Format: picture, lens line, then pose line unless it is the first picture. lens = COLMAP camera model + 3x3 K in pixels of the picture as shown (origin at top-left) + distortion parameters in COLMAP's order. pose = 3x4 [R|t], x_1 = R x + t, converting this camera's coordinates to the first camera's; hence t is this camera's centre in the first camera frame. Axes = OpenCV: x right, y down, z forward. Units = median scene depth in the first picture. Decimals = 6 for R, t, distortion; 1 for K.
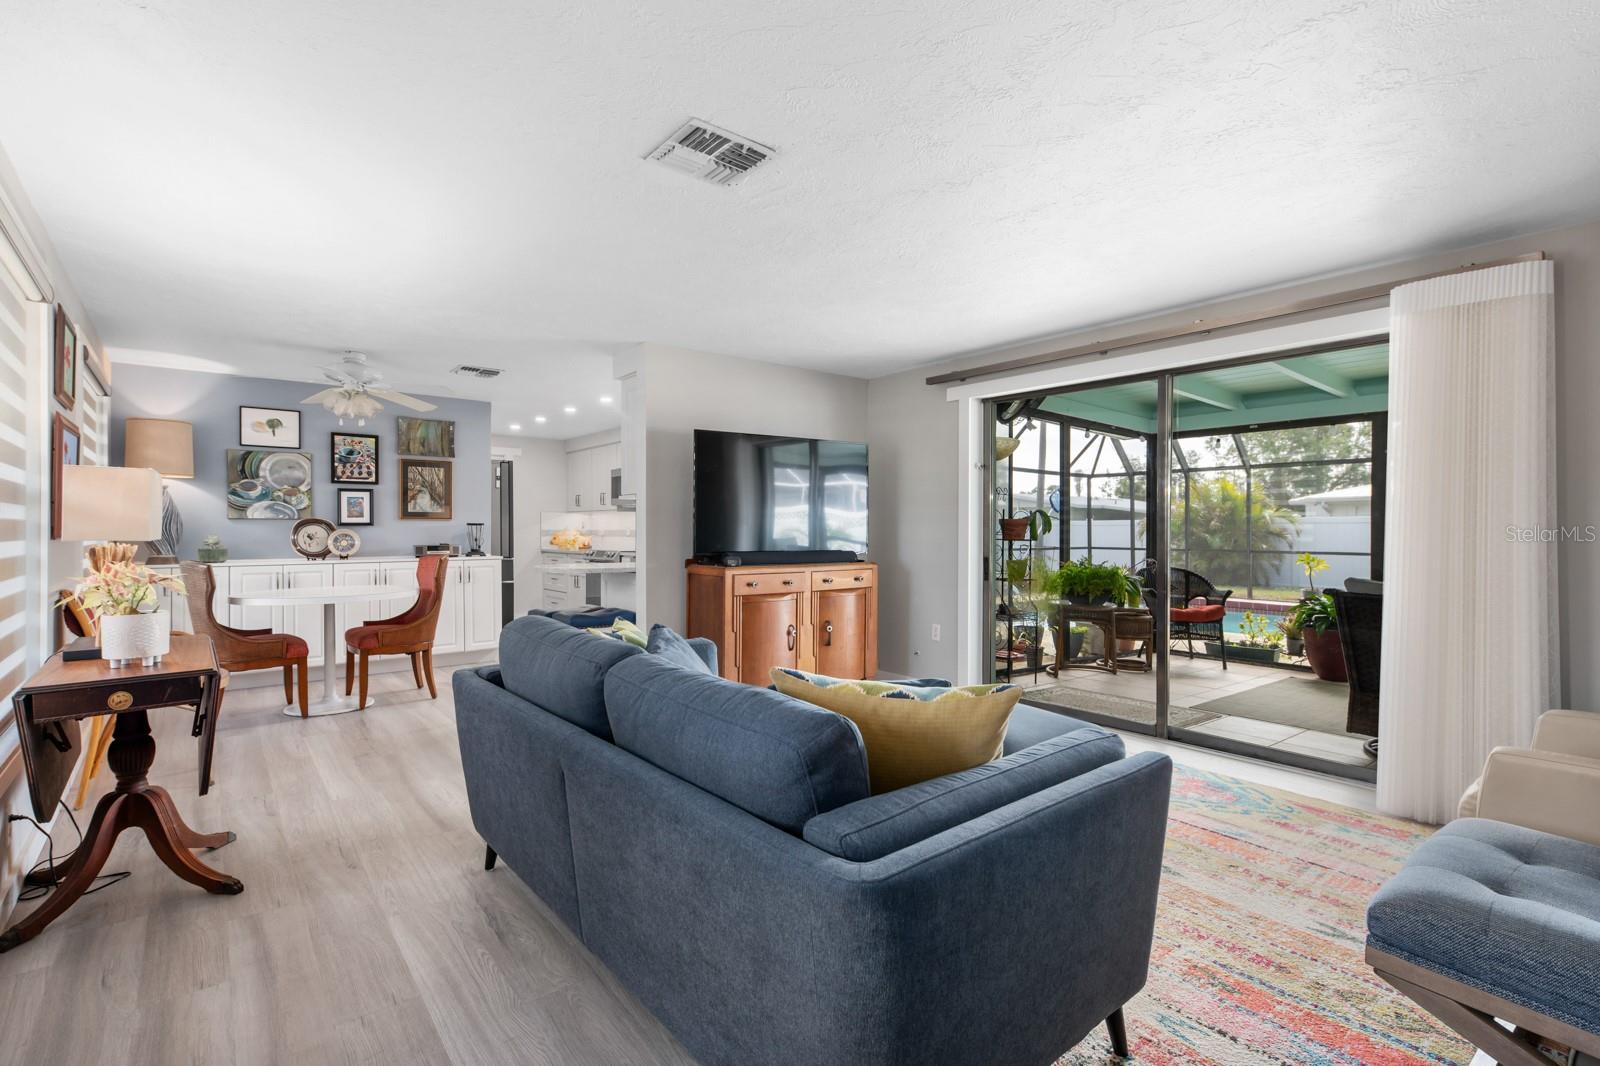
lens RADIAL K [[751.5, 0, 807.6], [0, 751.5, 531.7], [0, 0, 1]] dist [0.001966, 0.015560]
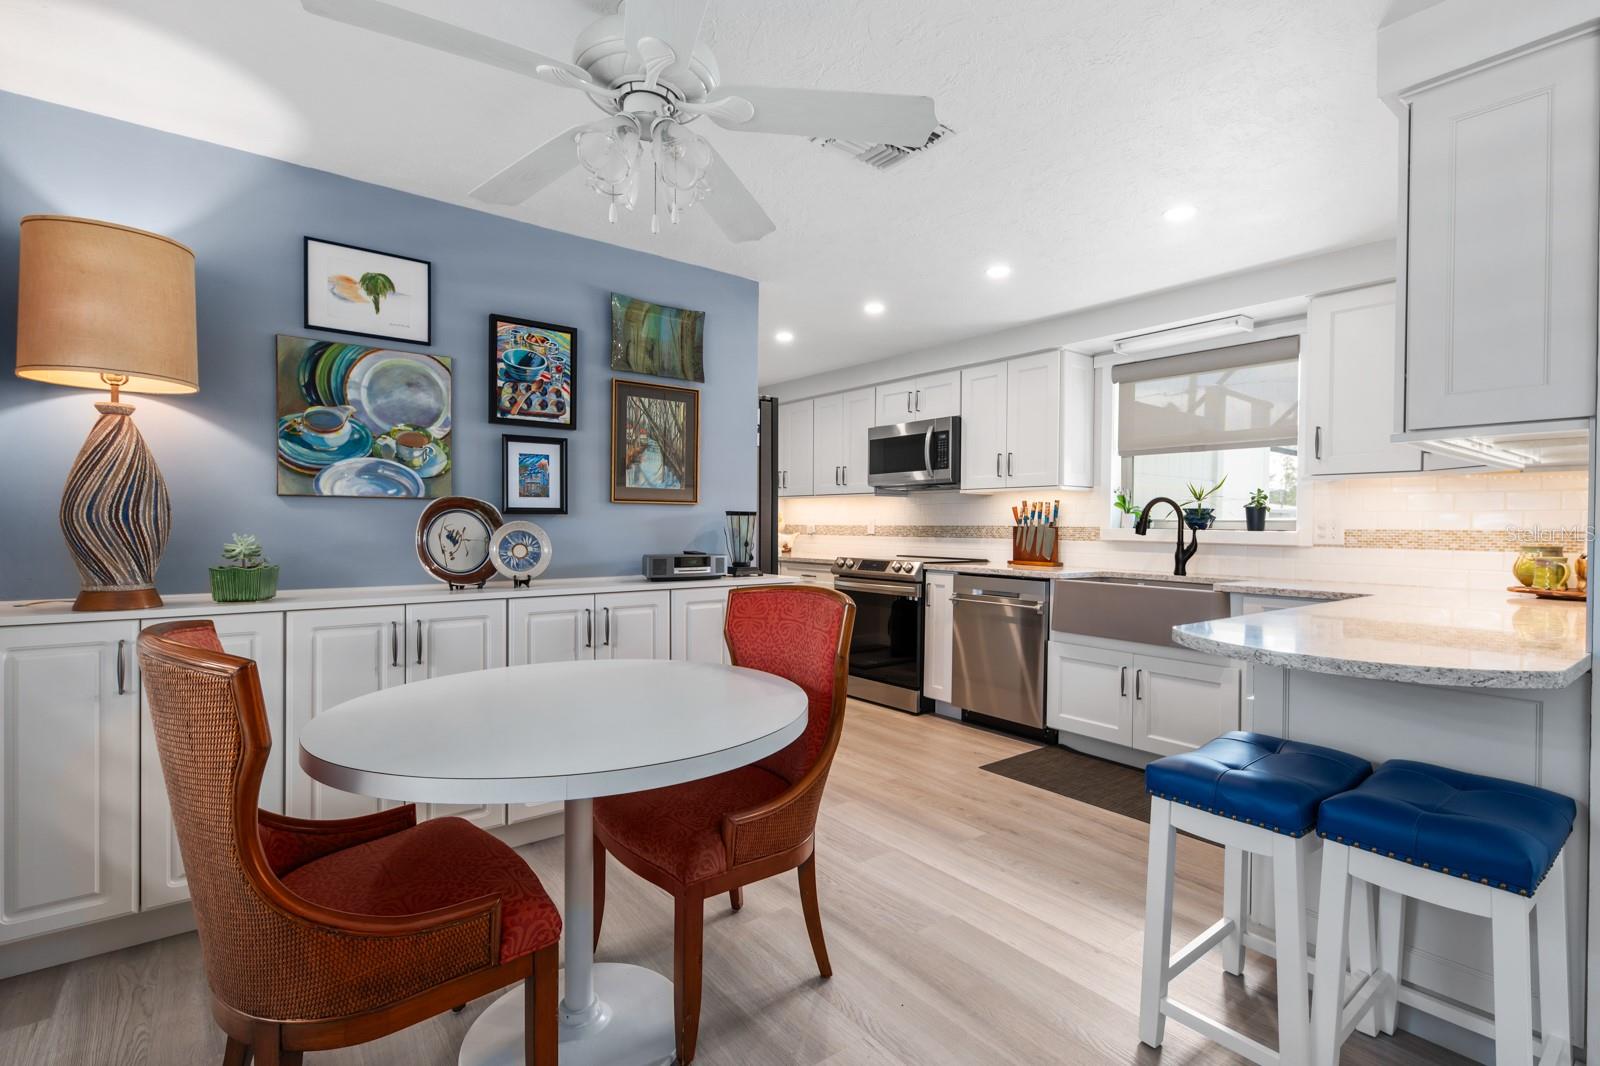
lens RADIAL K [[751.5, 0, 807.6], [0, 751.5, 531.7], [0, 0, 1]] dist [0.001966, 0.015560]
pose [[0.999882, 0.001910, -0.015213, -0.431501], [-0.001916, 0.999998, -0.000405, 0.003081], [0.015213, 0.000434, 0.999884, 0.541091]]
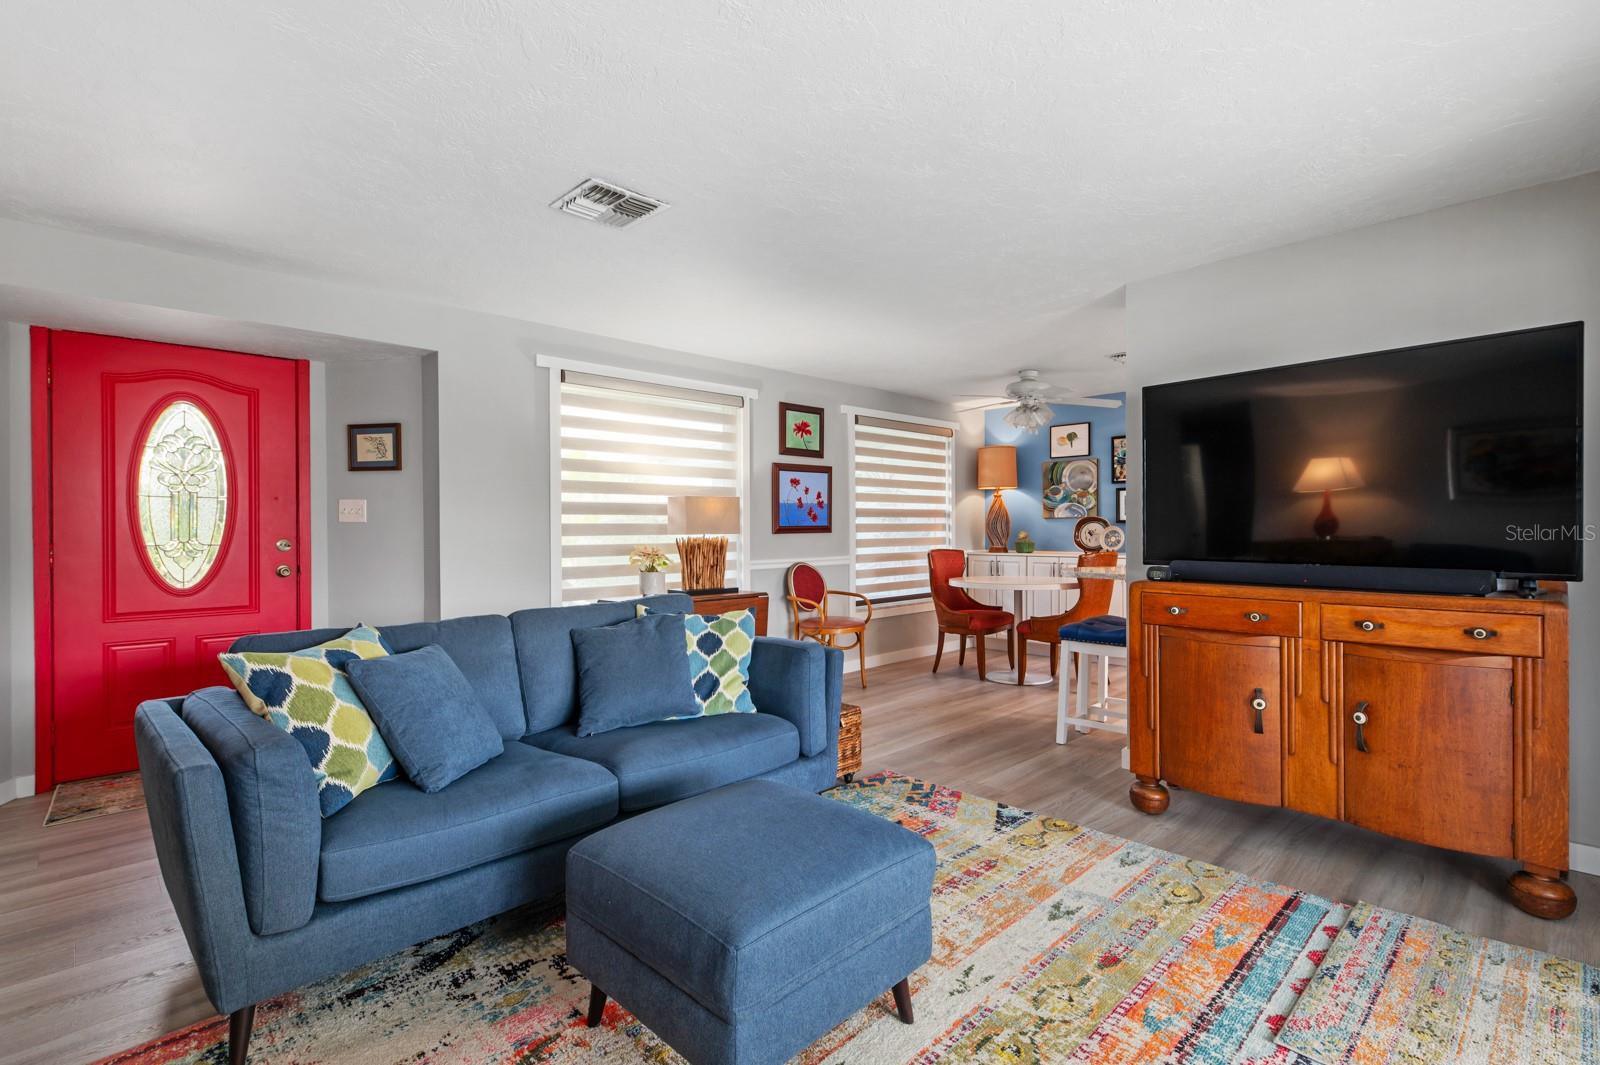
lens RADIAL K [[751.5, 0, 807.6], [0, 751.5, 531.2], [0, 0, 1]] dist [0.001966, 0.015560]
pose [[0.095554, 0.004008, -0.995416, 0.410213], [0.000451, 0.999992, 0.004069, -0.000673], [0.995424, -0.000838, 0.095551, 0.464247]]
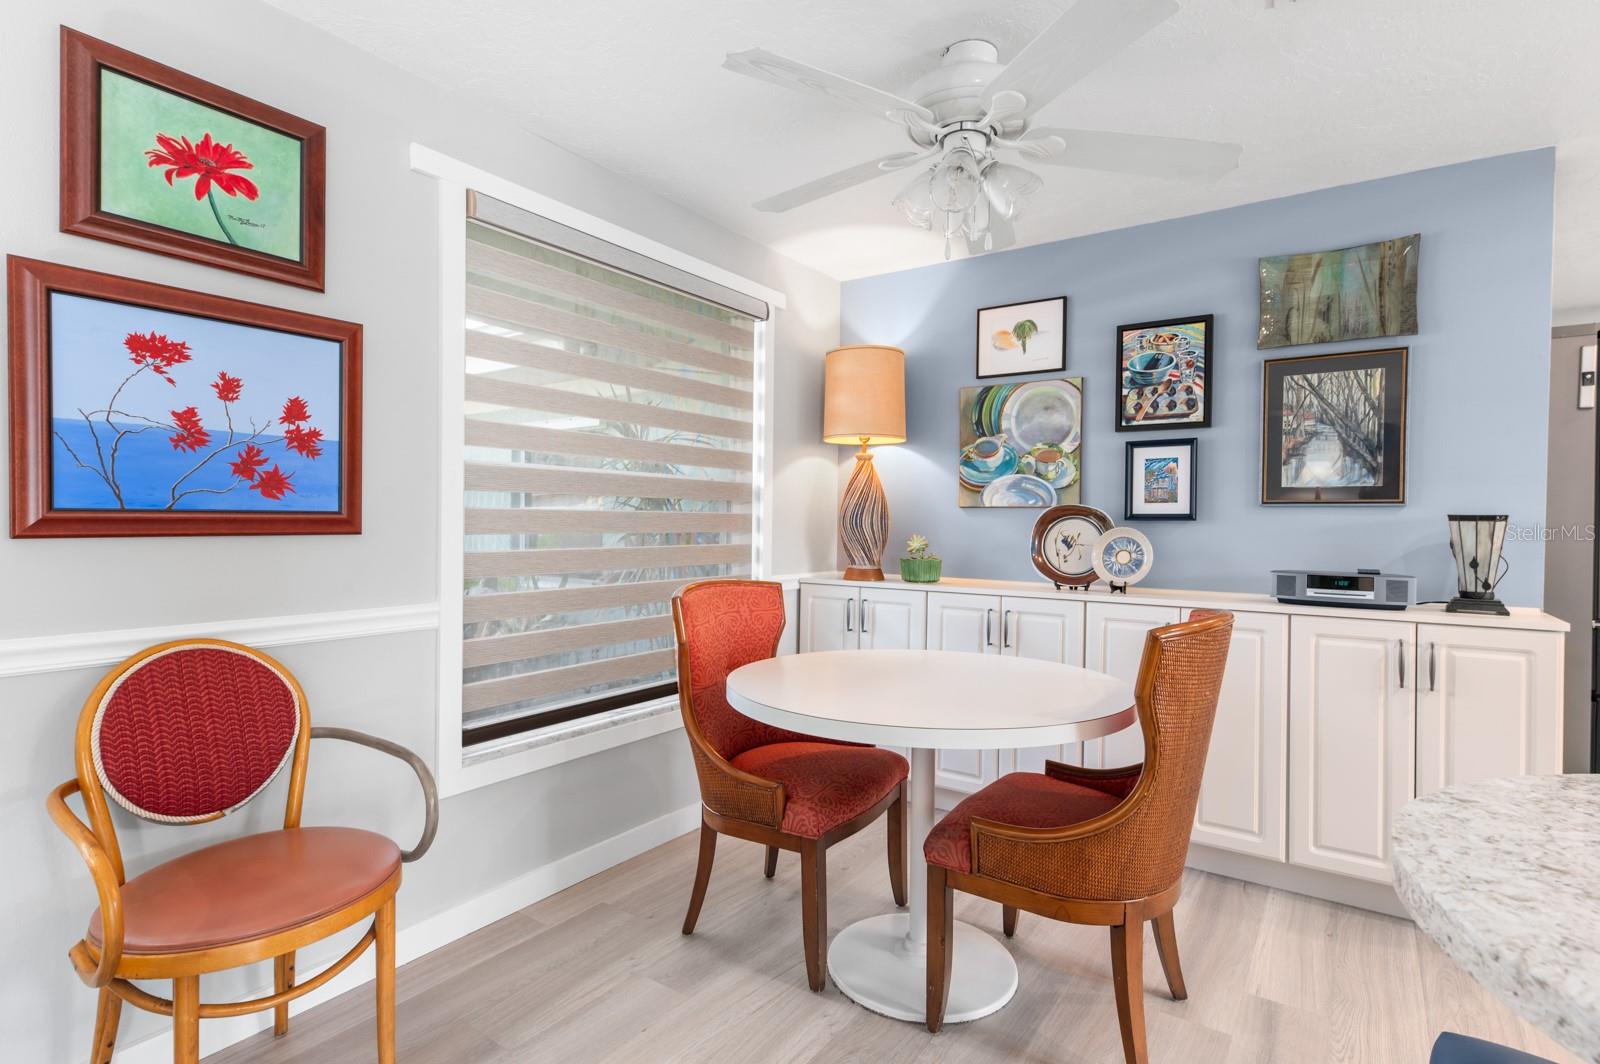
lens RADIAL K [[805.6, 0, 800.0], [0, 805.6, 532.0], [0, 0, 1]] dist [0.010106, 0.001012]
pose [[0.273876, 0.015215, -0.961645, -0.190698], [-0.016672, 0.999800, 0.011071, -0.002718], [0.961621, 0.013001, 0.274075, 0.671239]]
